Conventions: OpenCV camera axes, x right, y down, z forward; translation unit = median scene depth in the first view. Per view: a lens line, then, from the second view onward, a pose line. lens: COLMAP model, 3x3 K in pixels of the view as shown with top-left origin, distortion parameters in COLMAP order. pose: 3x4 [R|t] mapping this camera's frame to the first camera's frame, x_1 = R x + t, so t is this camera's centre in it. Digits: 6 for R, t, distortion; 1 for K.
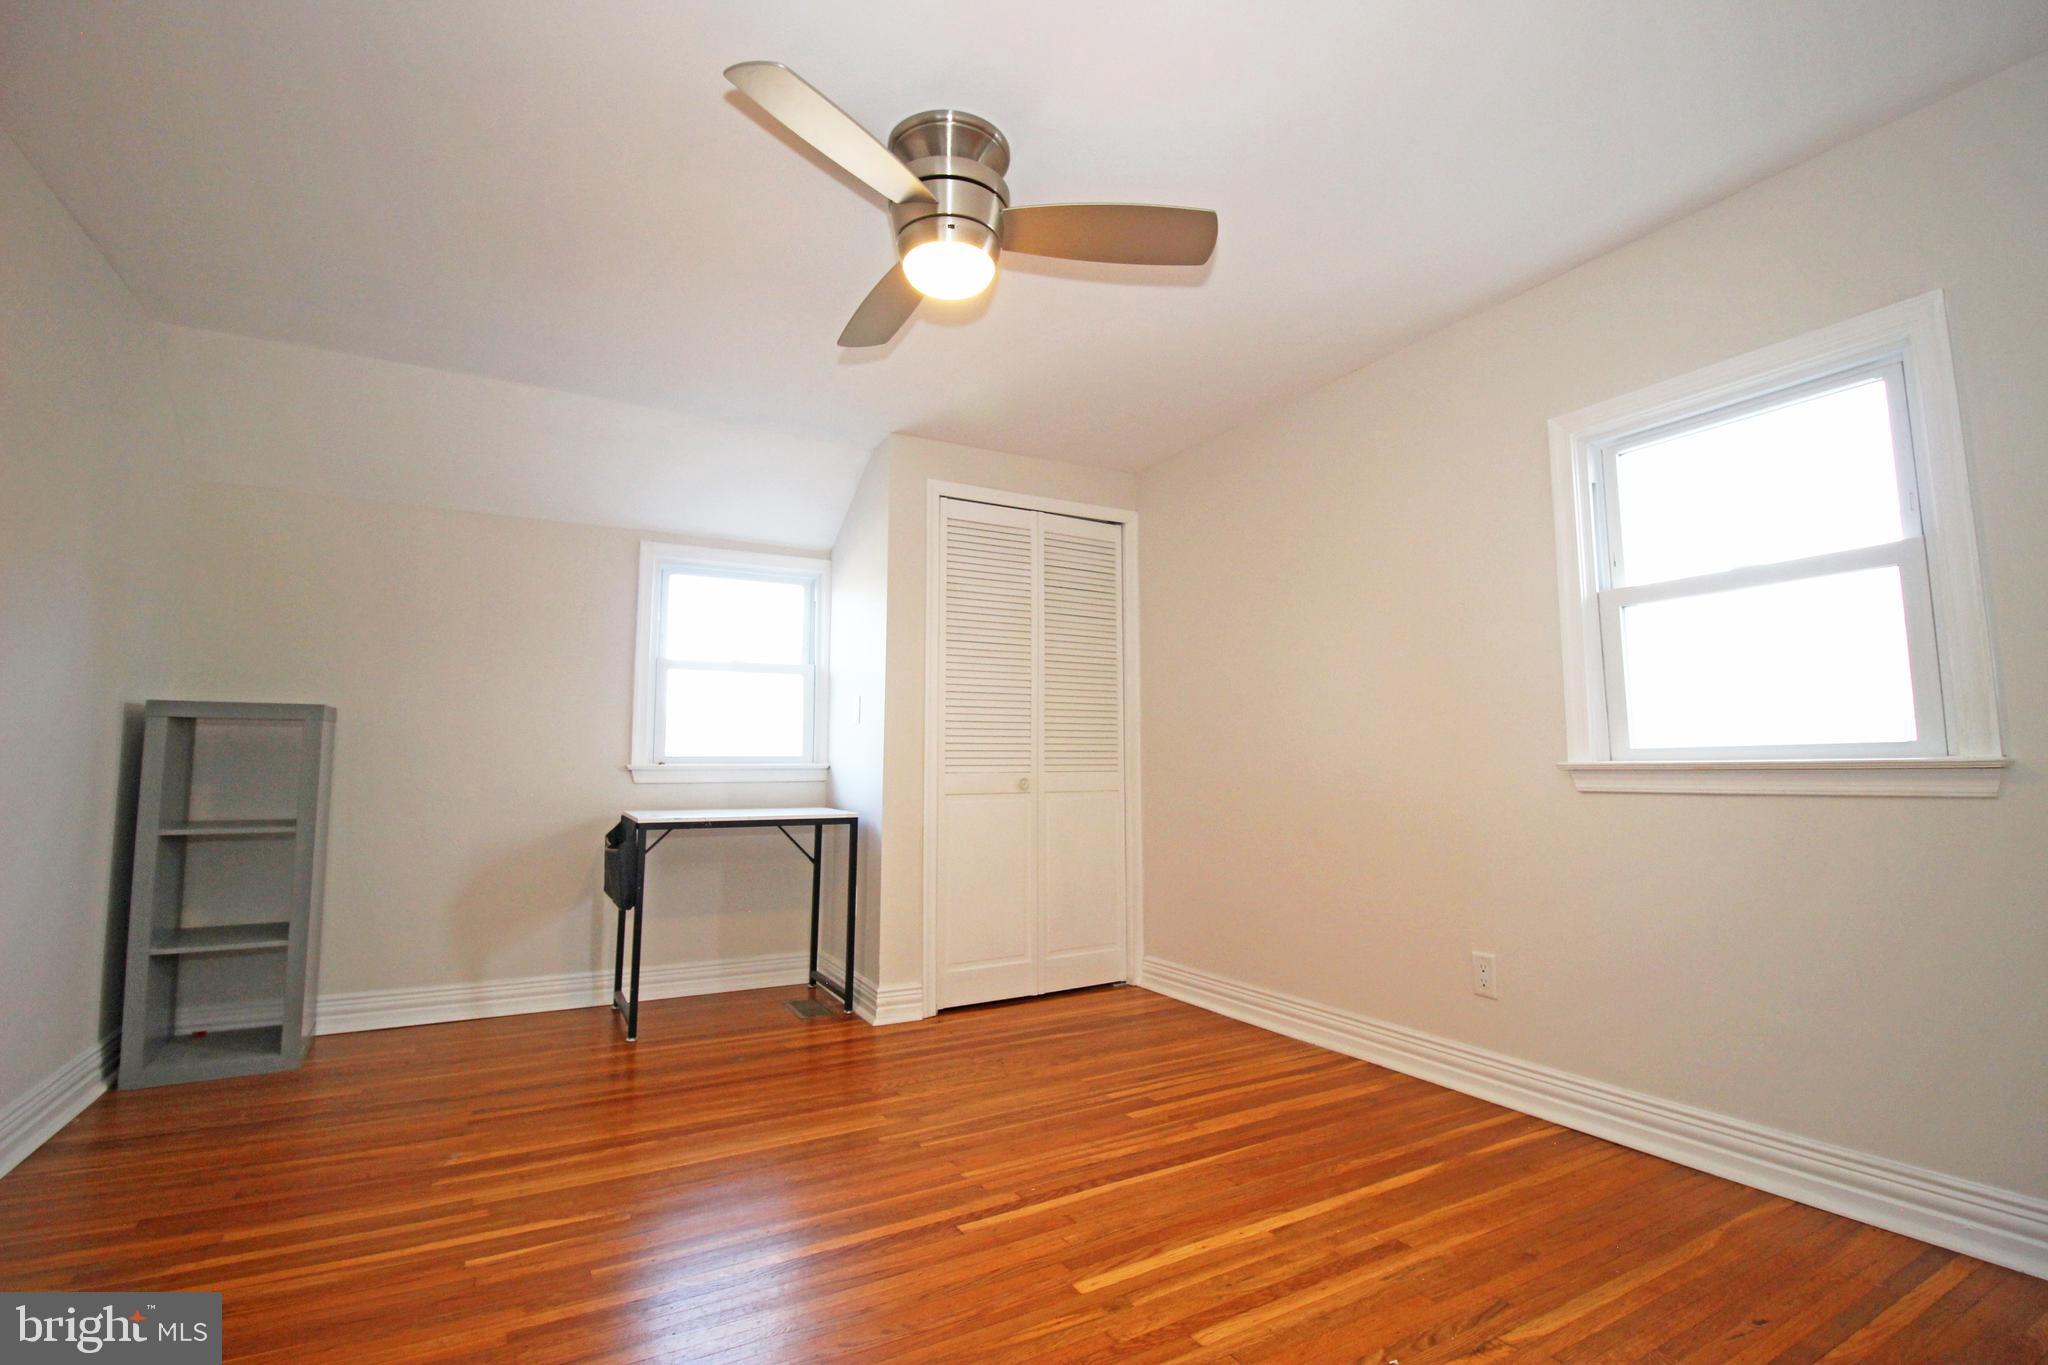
lens RADIAL K [[956.7, 0, 1040.6], [0, 956.7, 673.3], [0, 0, 1]] dist [-0.010947, -0.009362]
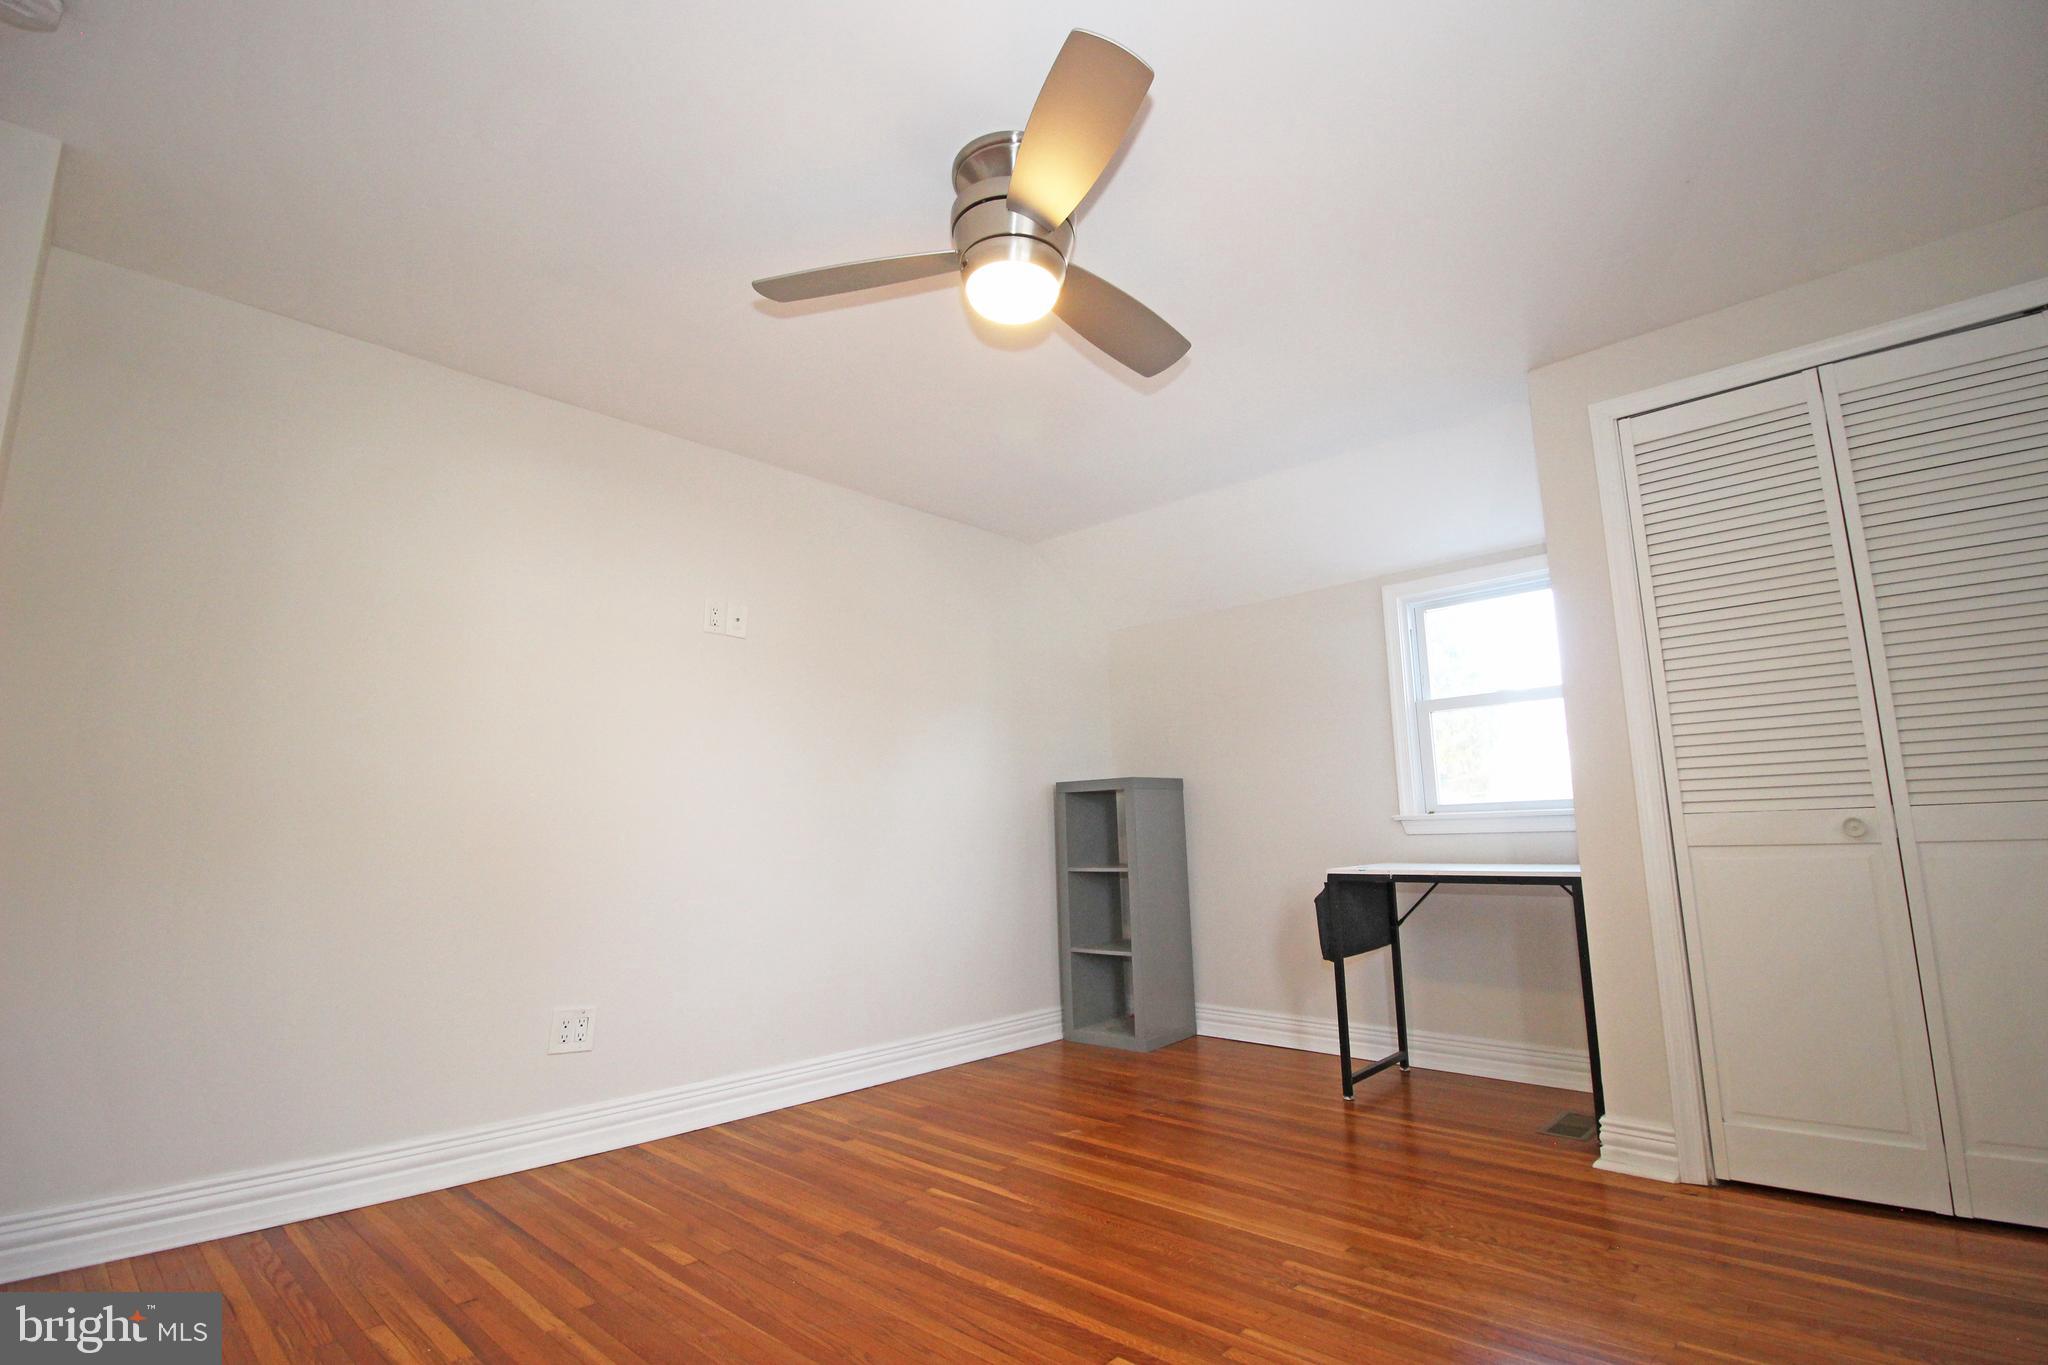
lens RADIAL K [[956.7, 0, 1072.0], [0, 956.7, 671.4], [0, 0, 1]] dist [-0.010947, -0.009362]
pose [[0.313132, -0.170435, -0.934291, 0.434620], [0.098837, 0.984272, -0.146427, 0.067726], [0.944553, -0.046491, 0.325052, 0.417108]]
